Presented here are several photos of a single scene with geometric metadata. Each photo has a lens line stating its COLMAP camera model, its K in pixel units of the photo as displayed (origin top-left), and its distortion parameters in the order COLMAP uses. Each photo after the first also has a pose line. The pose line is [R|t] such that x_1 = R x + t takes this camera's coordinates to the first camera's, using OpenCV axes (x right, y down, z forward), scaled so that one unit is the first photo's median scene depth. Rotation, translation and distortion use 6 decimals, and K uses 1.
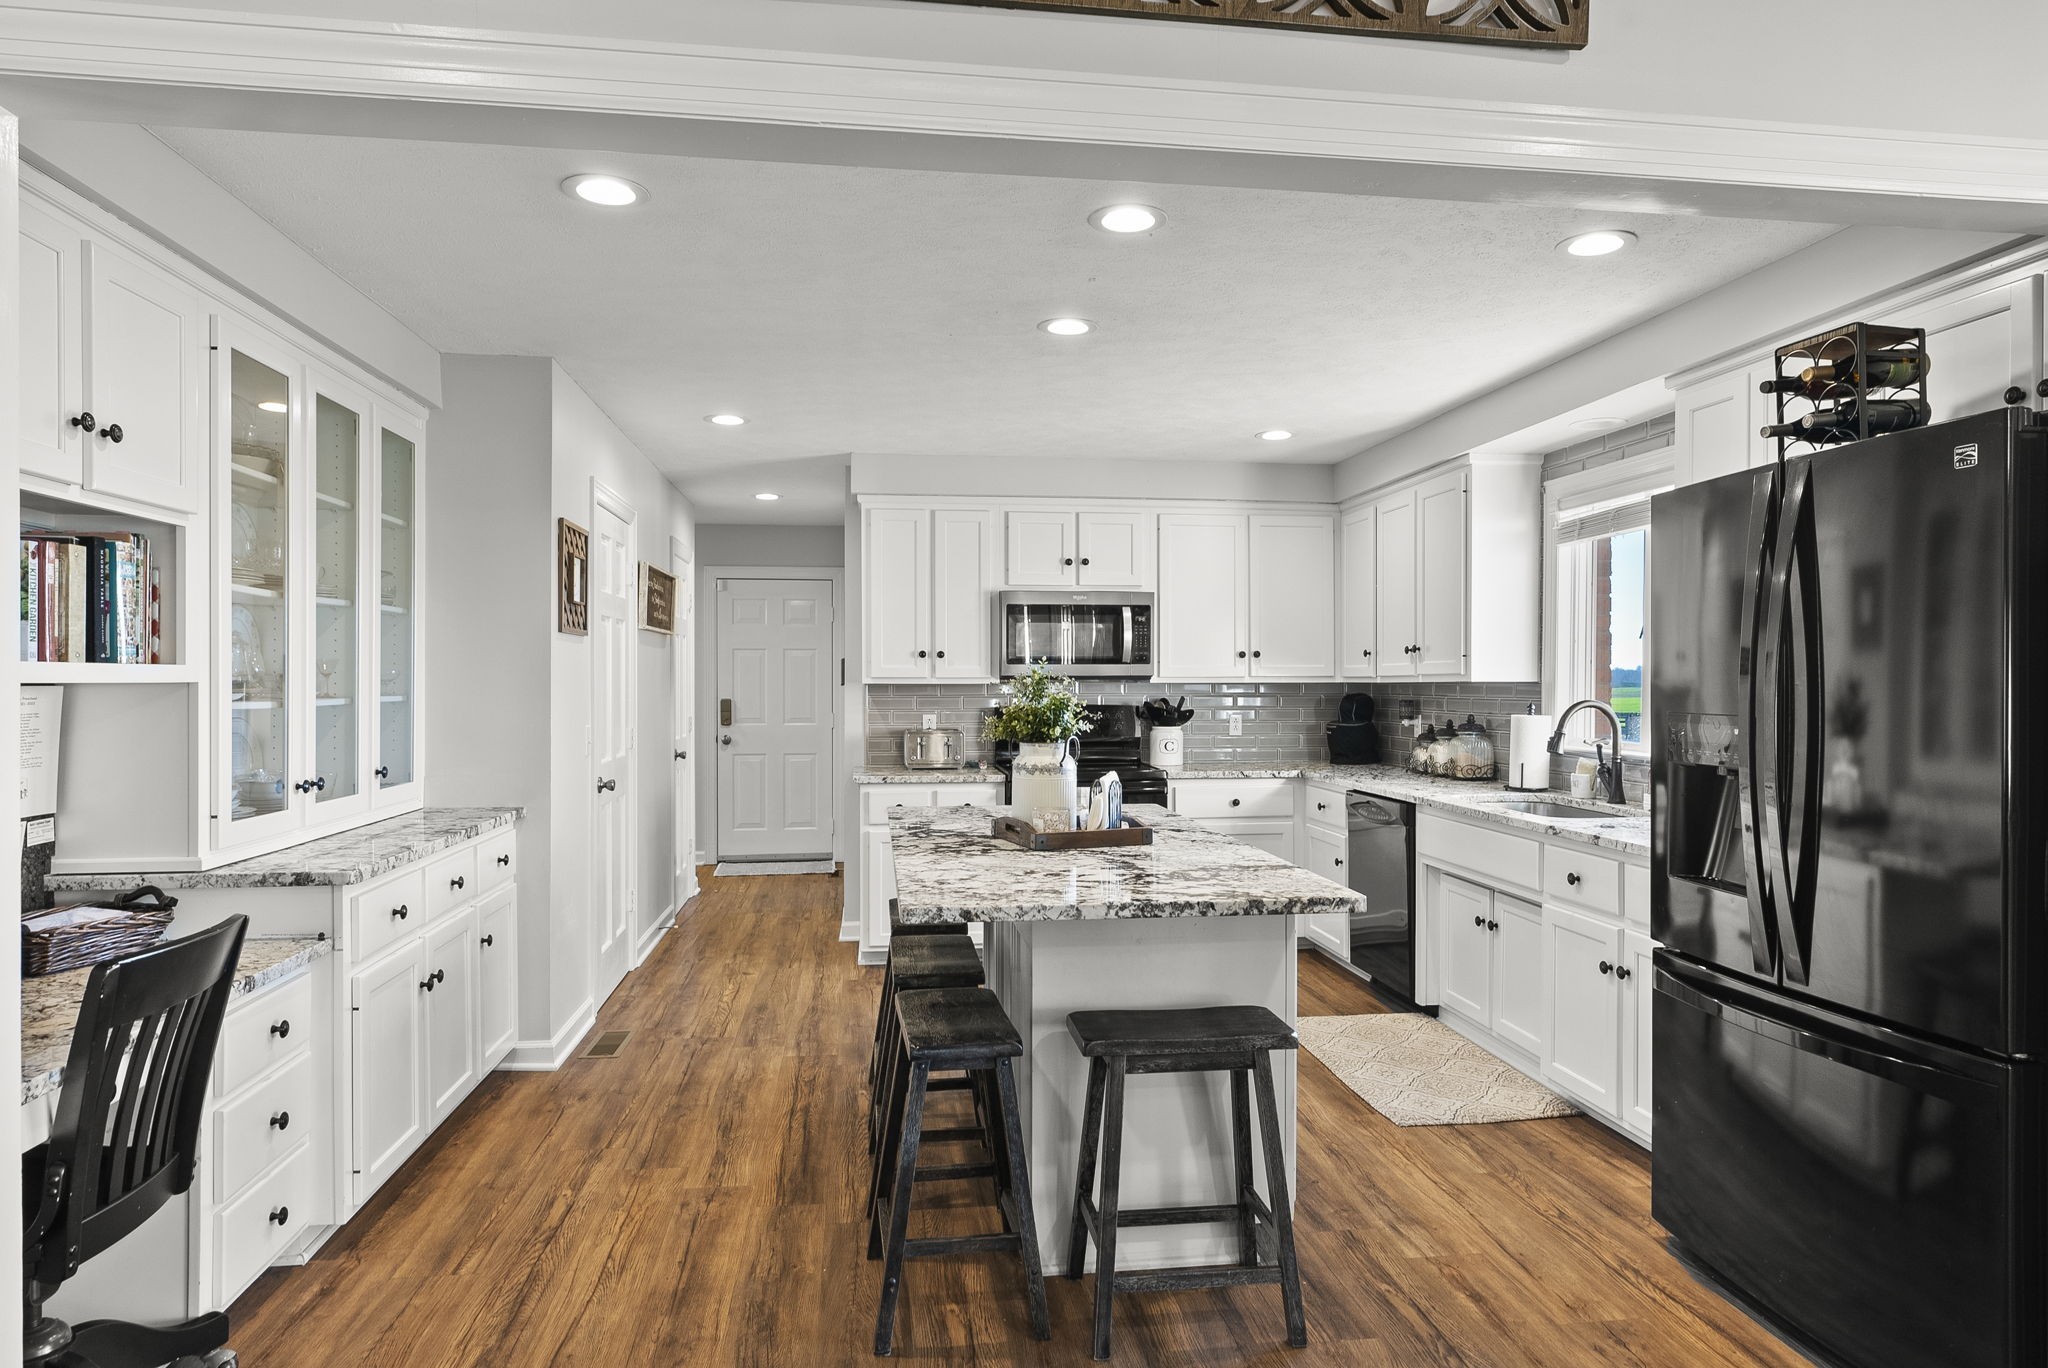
lens RADIAL K [[1190.4, 0, 1024.0], [0, 1190.4, 684.0], [0, 0, 1]] dist [0.000804, 0.001703]
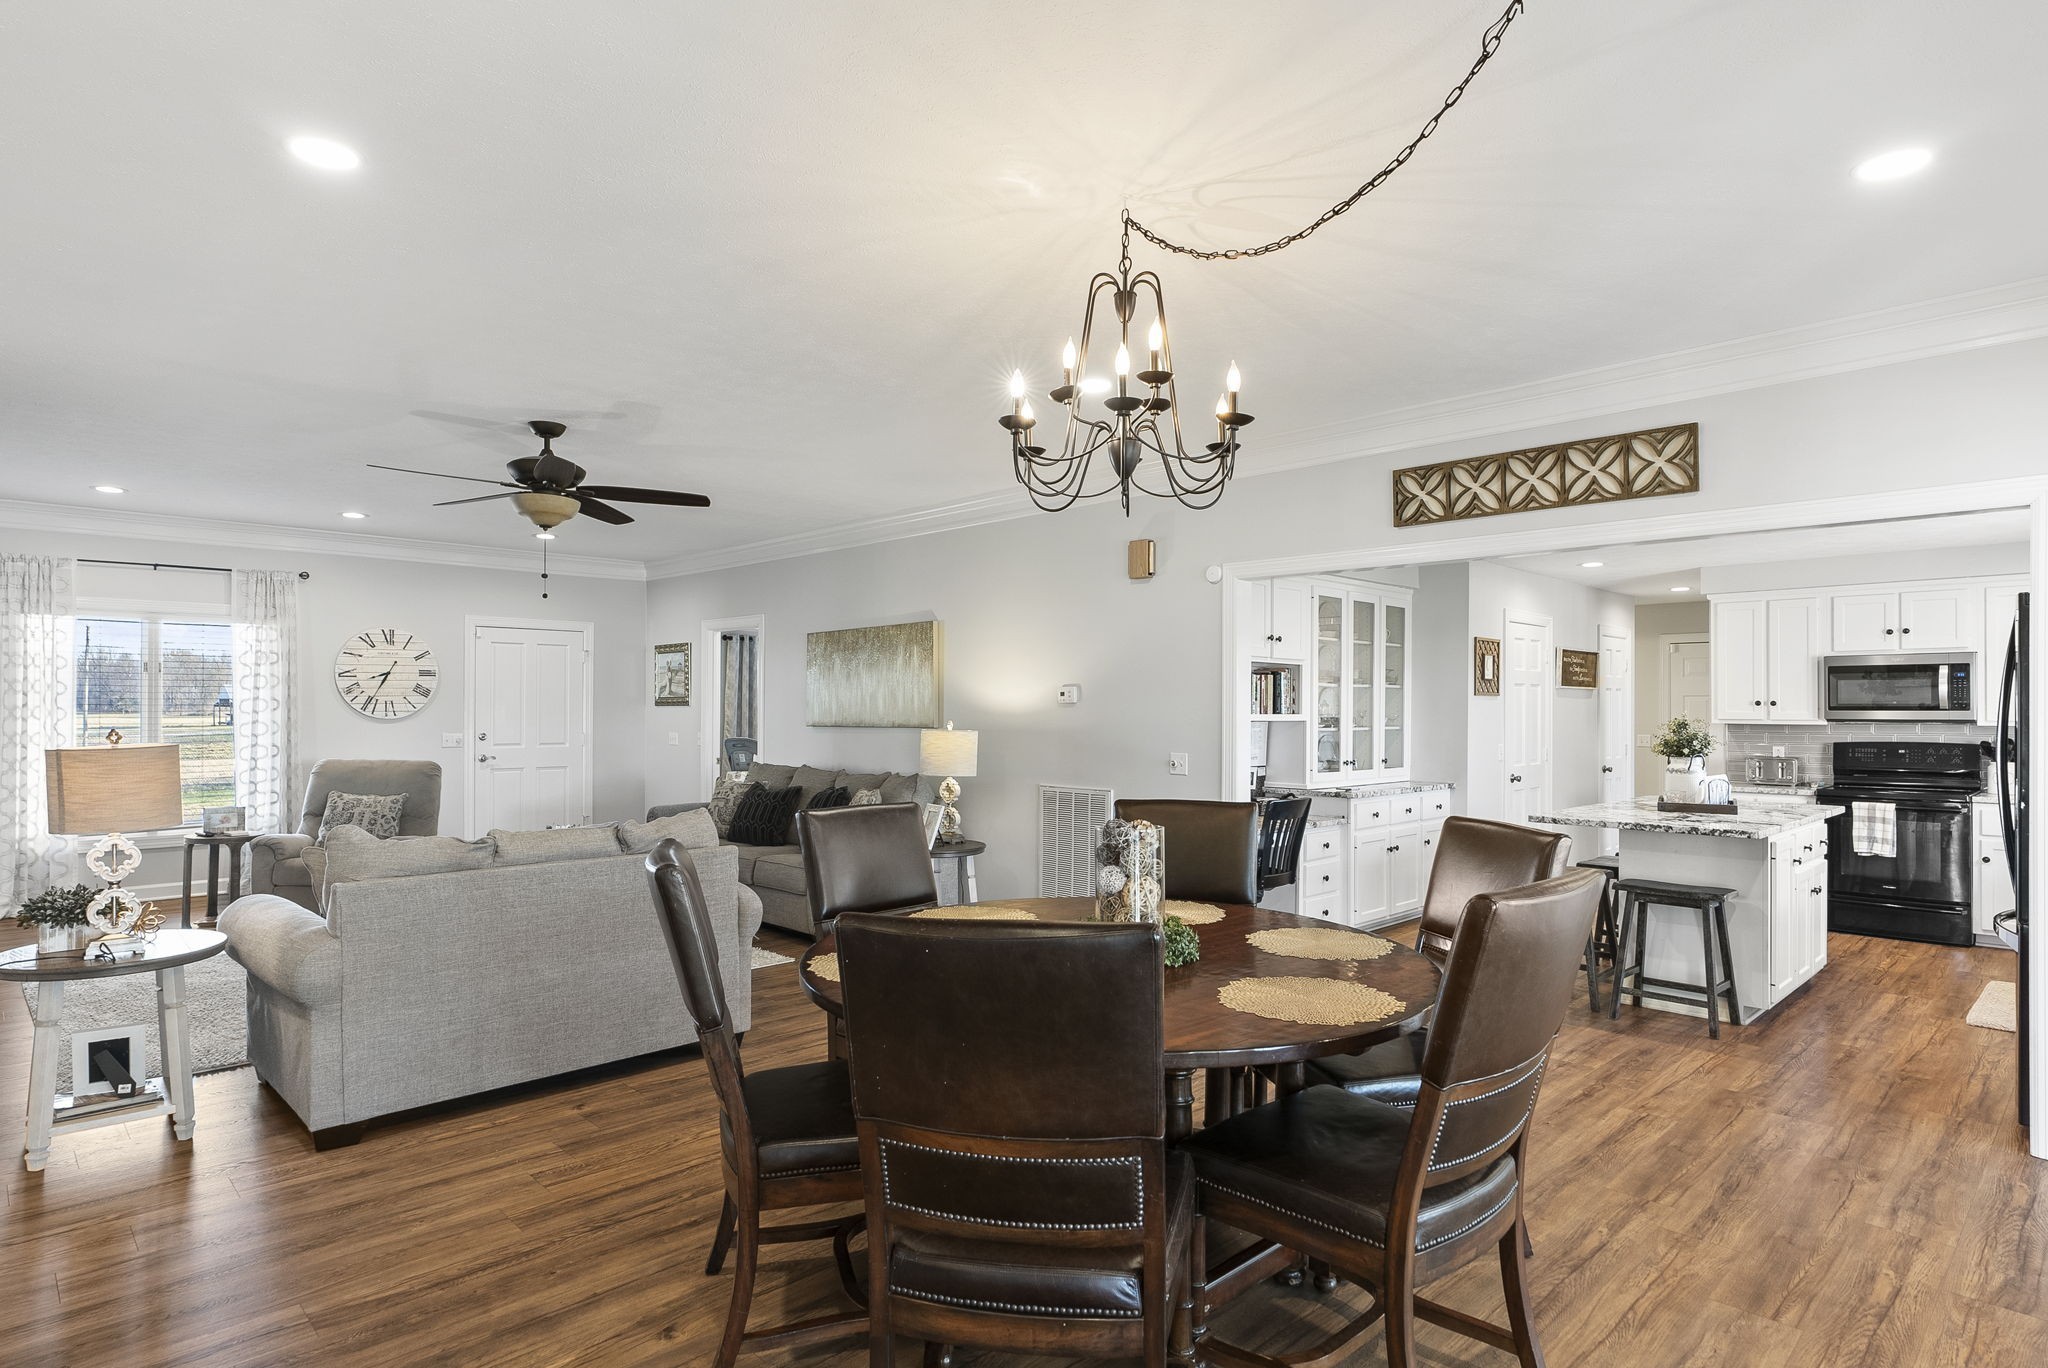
lens RADIAL K [[1100.9, 0, 1030.4], [0, 1100.9, 702.9], [0, 0, 1]] dist [0.001521, 0.001854]
pose [[0.601044, -0.002673, -0.799211, 0.720082], [-0.007848, 0.999926, -0.009246, -0.010533], [0.799177, 0.011829, 0.600979, -0.781934]]
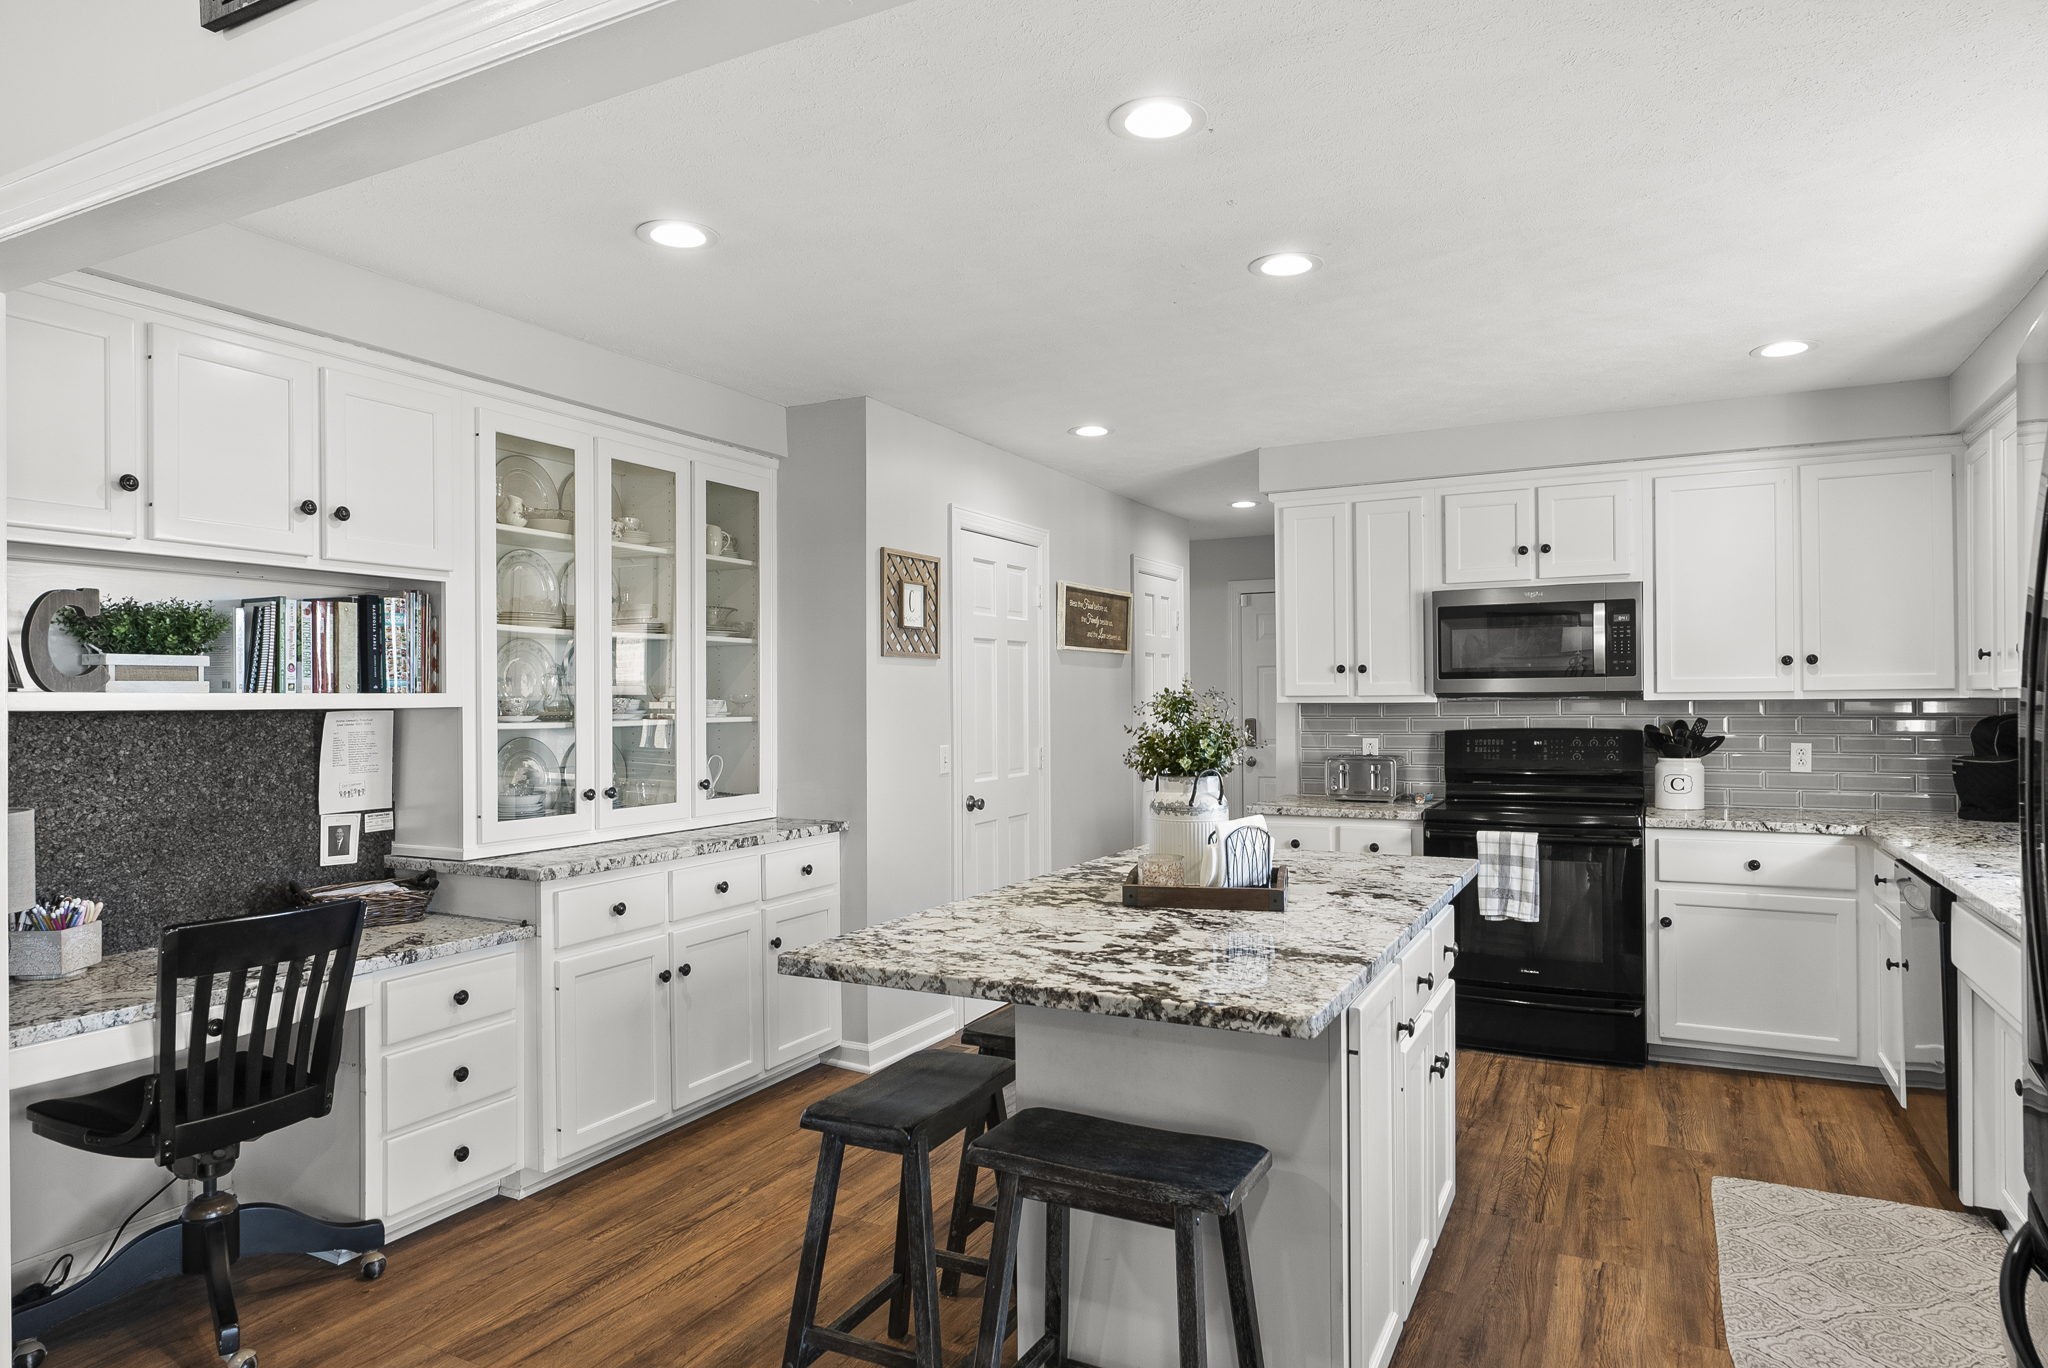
lens RADIAL K [[1209.9, 0, 1026.7], [0, 1209.9, 696.3], [0, 0, 1]] dist [-0.001121, 0.000096]
pose [[0.819615, -0.007949, -0.572860, 0.379830], [0.005333, 0.999966, -0.006246, -0.001379], [0.572890, 0.002064, 0.819629, 0.231785]]
